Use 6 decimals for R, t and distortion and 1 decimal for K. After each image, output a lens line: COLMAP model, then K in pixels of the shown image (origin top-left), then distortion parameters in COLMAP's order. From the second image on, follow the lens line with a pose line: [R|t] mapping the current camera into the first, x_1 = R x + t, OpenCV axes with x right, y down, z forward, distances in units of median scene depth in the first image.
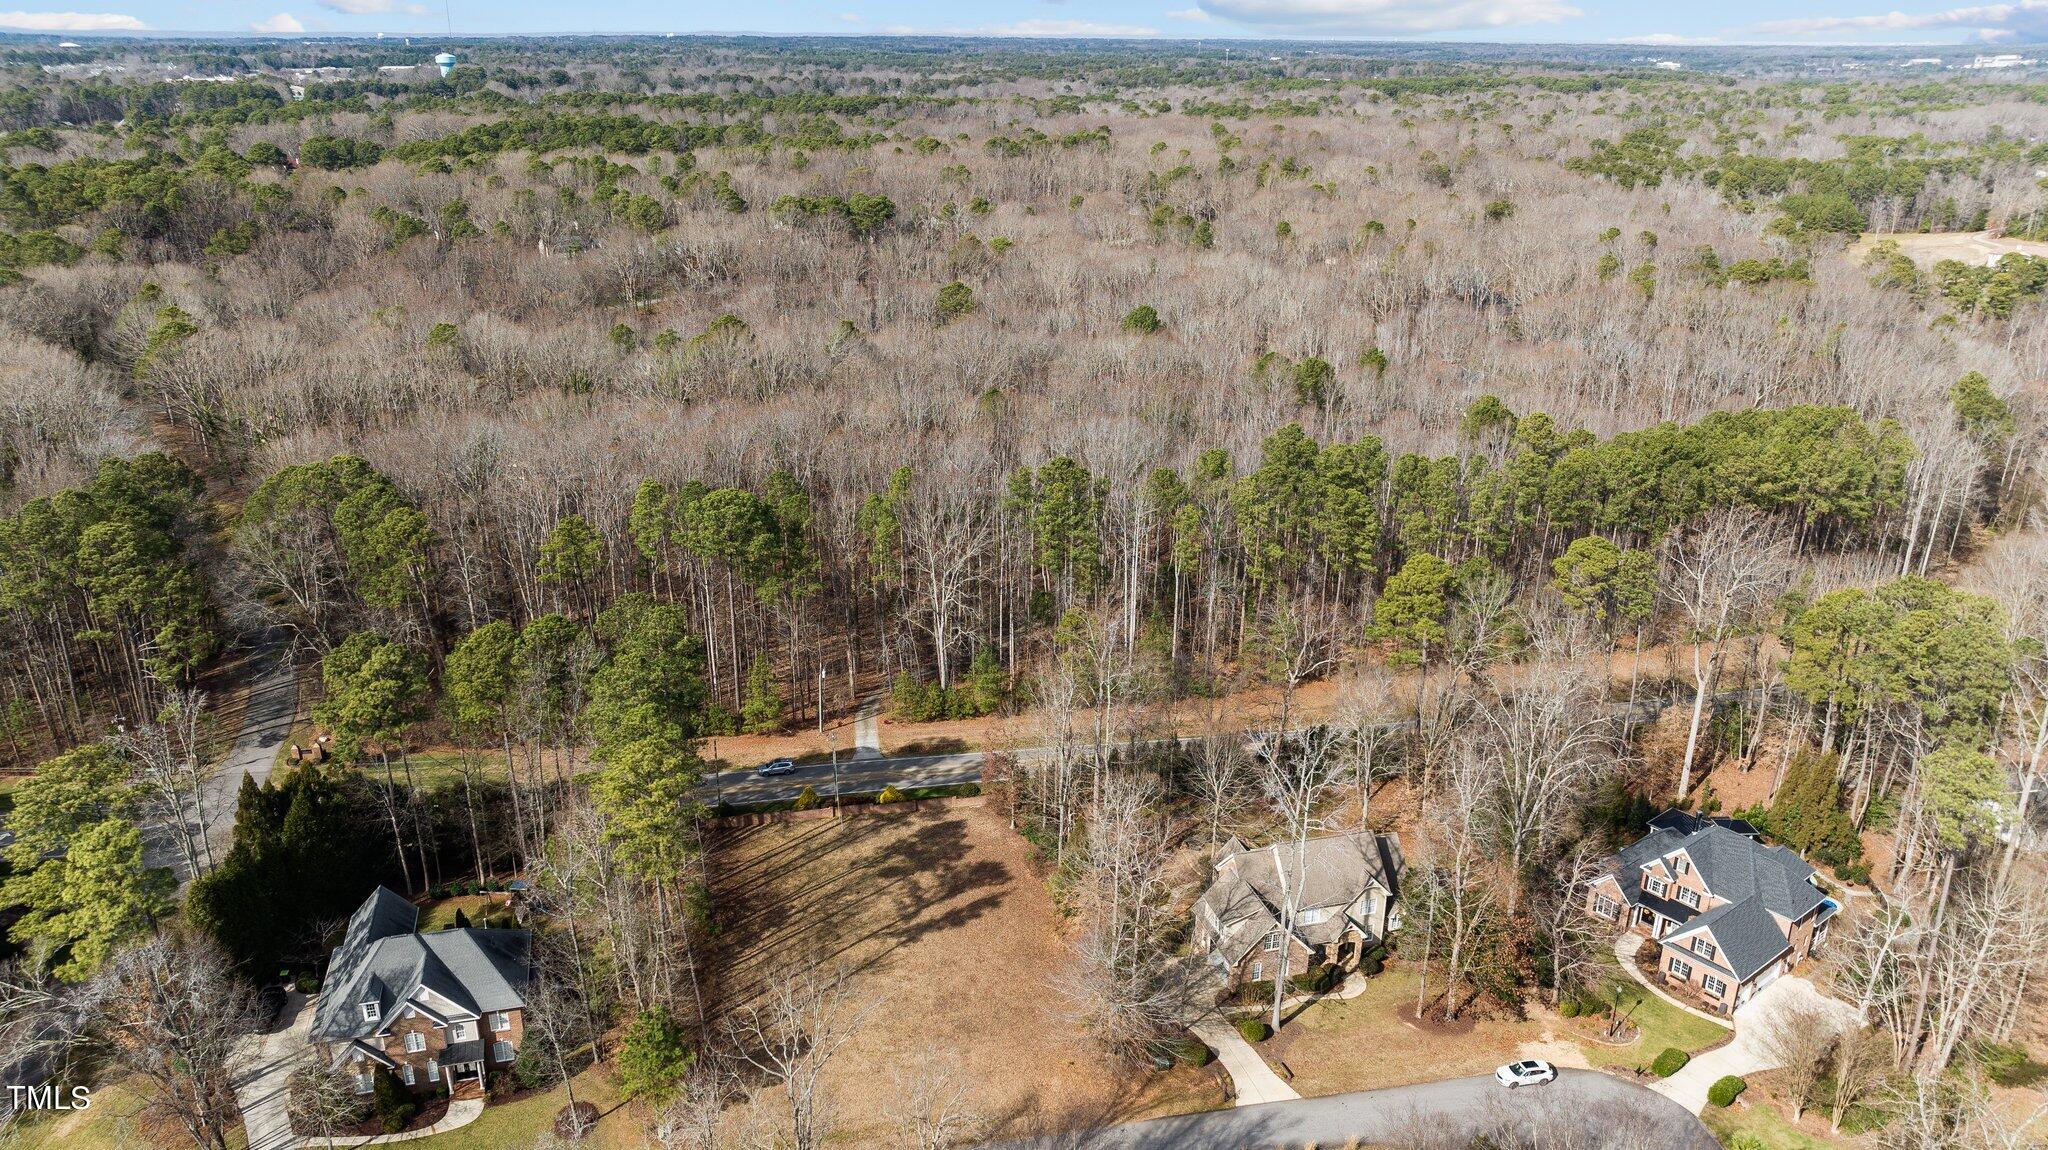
lens RADIAL K [[1511.3, 0, 1035.3], [0, 1511.3, 588.1], [0, 0, 1]] dist [-0.023633, 0.006622]
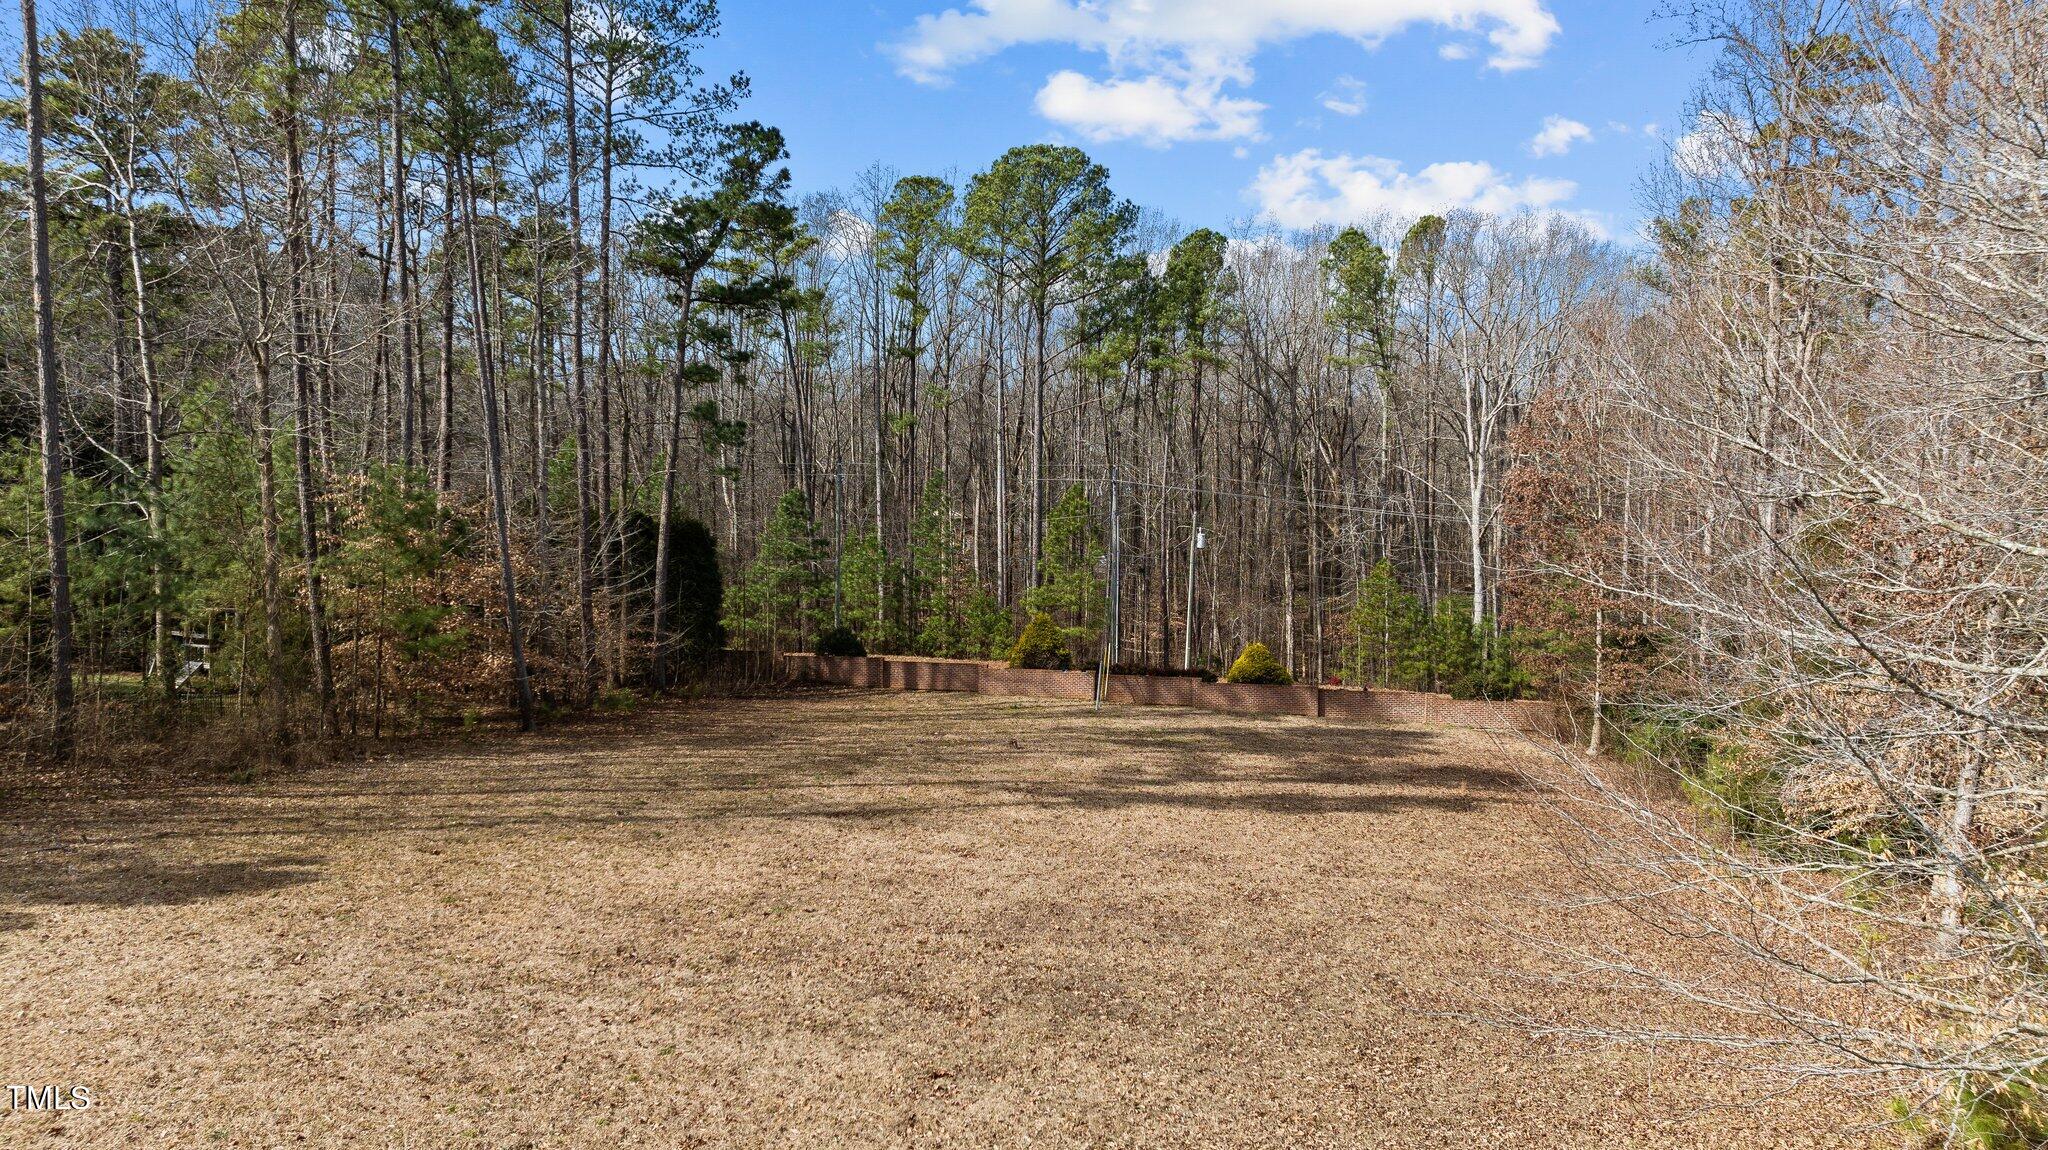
lens RADIAL K [[1447.7, 0, 1014.9], [0, 1447.7, 590.3], [0, 0, 1]] dist [-0.032162, 0.018138]
pose [[0.894290, 0.019019, -0.447084, 0.014640], [-0.158520, 0.947773, -0.276764, 0.249853], [0.418470, 0.318379, 0.850599, 0.723065]]
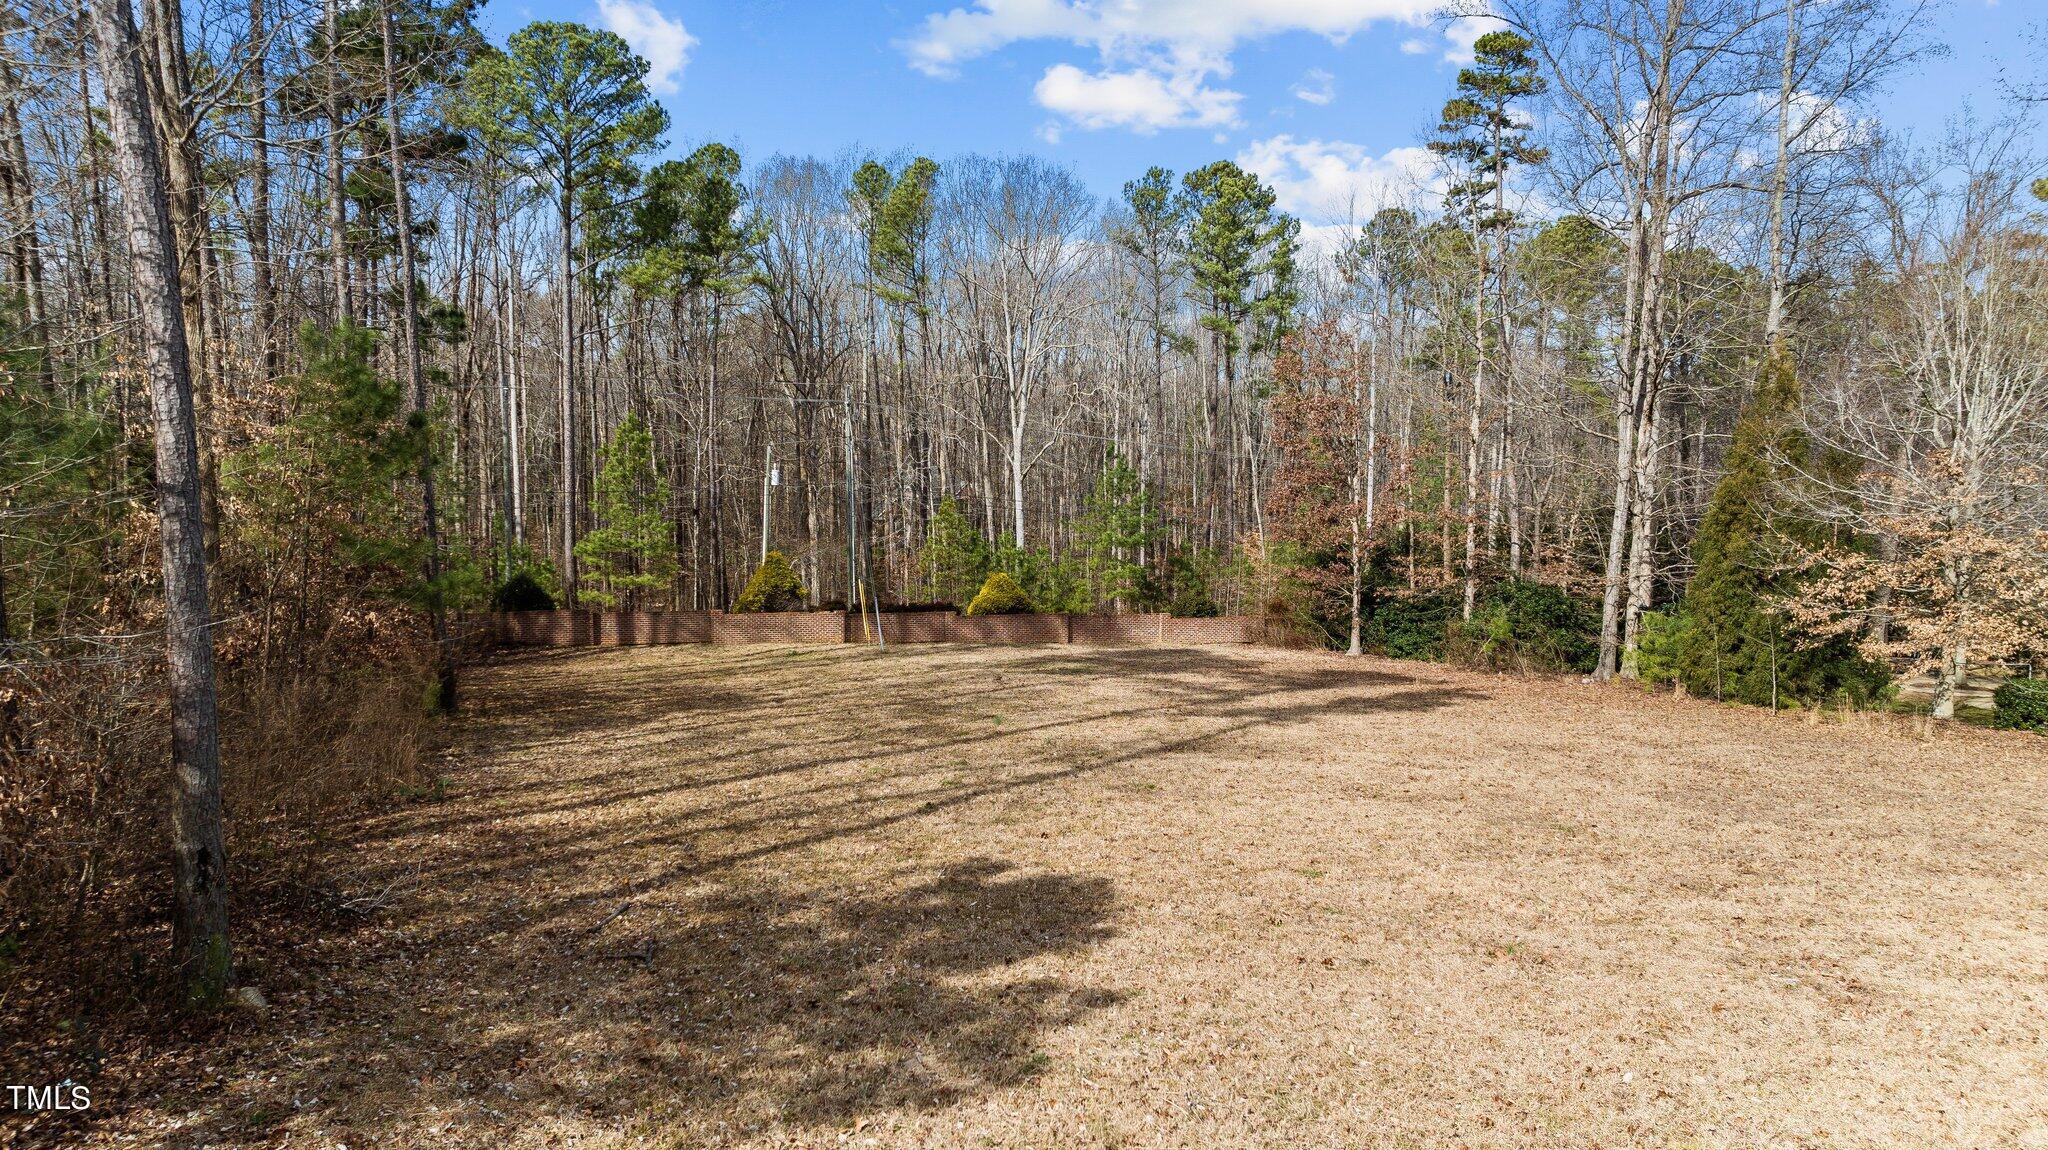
lens RADIAL K [[1457.5, 0, 1030.2], [0, 1457.5, 575.6], [0, 0, 1]] dist [-0.027874, -0.005094]
pose [[0.992749, -0.012909, 0.119510, -0.140691], [0.047884, 0.954398, -0.294673, 0.258377], [-0.110256, 0.298259, 0.948095, 0.725151]]
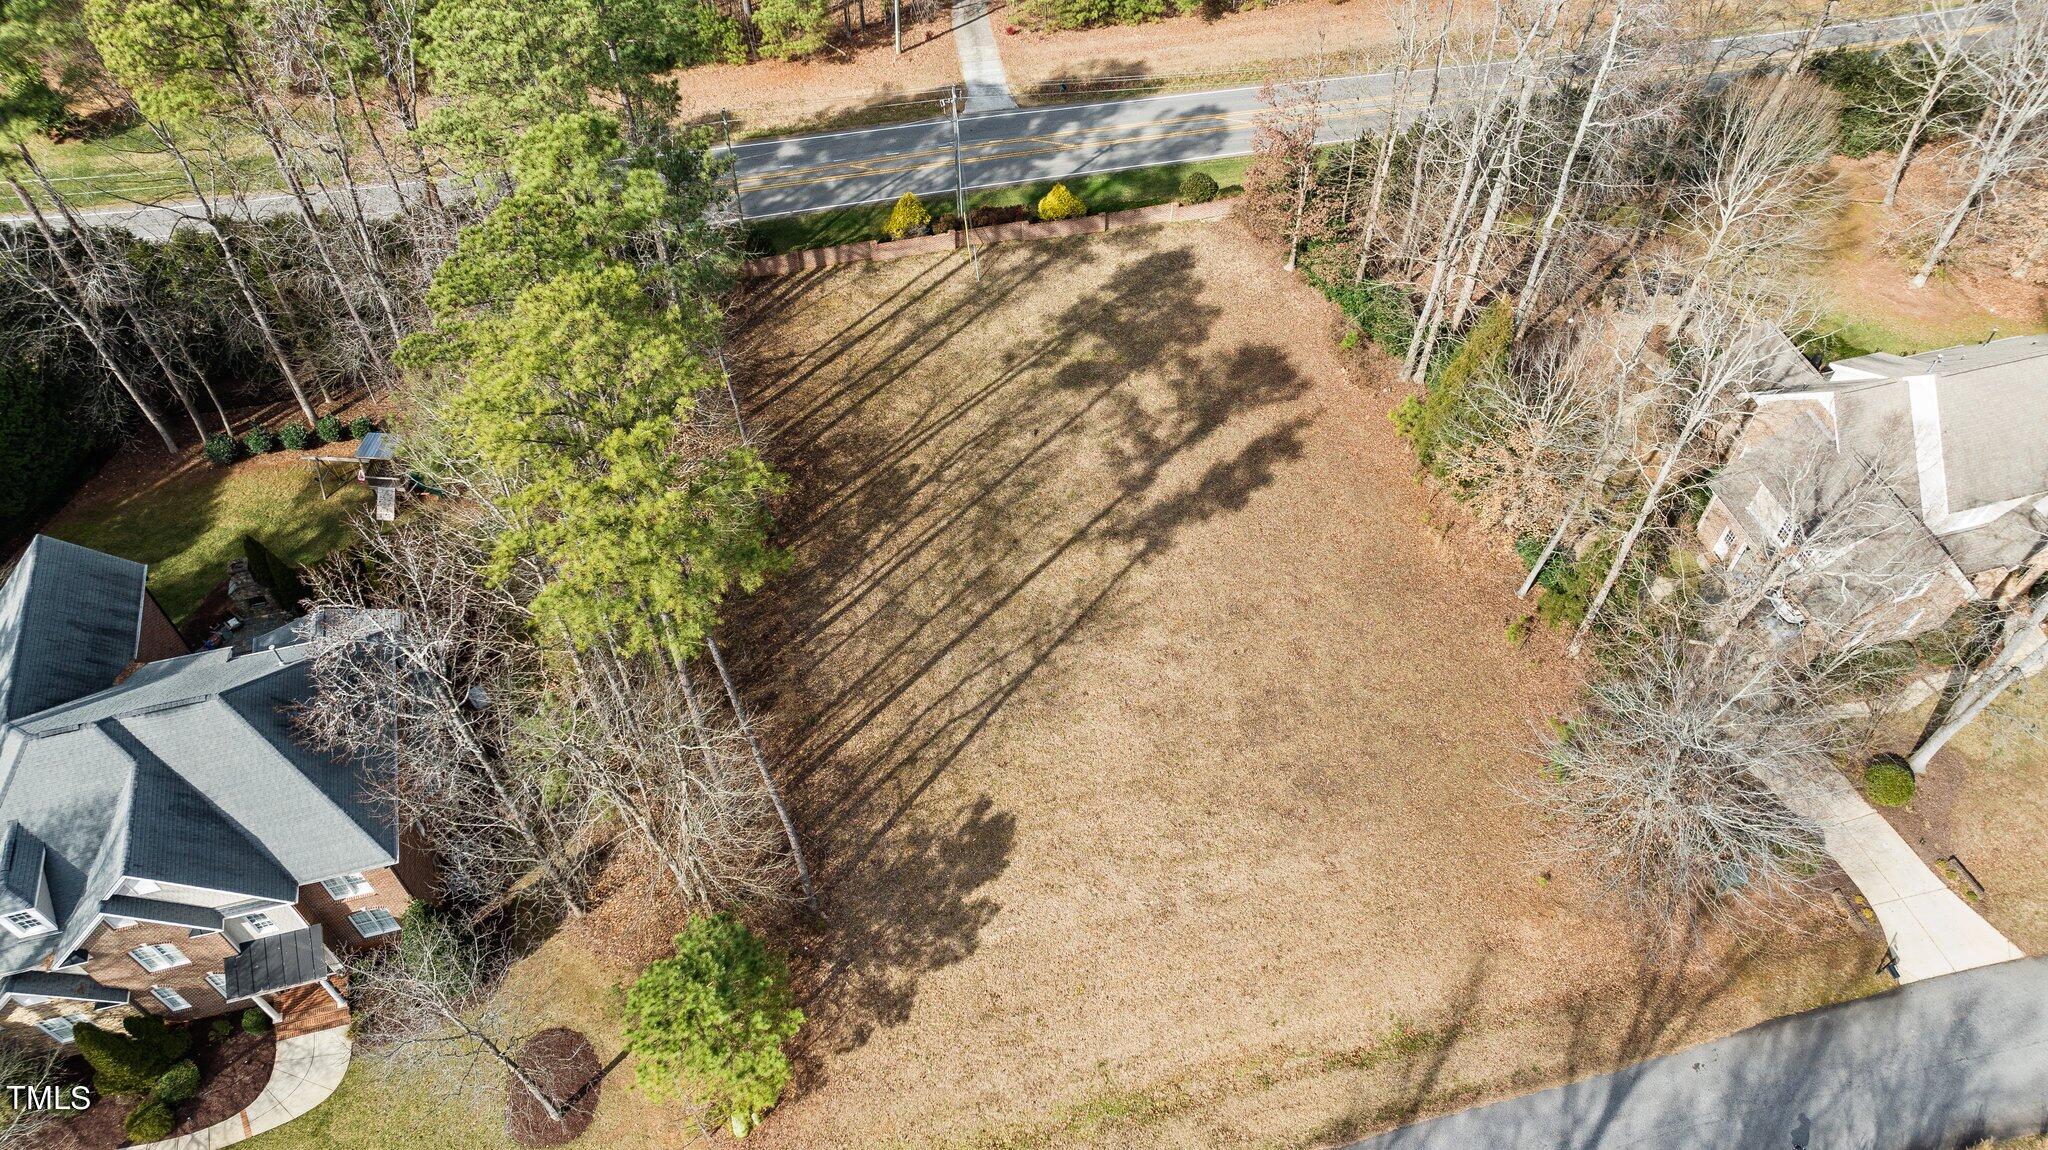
lens RADIAL K [[1473.2, 0, 1012.5], [0, 1473.2, 588.0], [0, 0, 1]] dist [-0.002917, -0.010241]
pose [[0.999965, -0.008213, -0.001824, -0.121517], [0.008039, 0.868774, 0.495143, -0.004500], [-0.002482, -0.495140, 0.868809, 0.517218]]
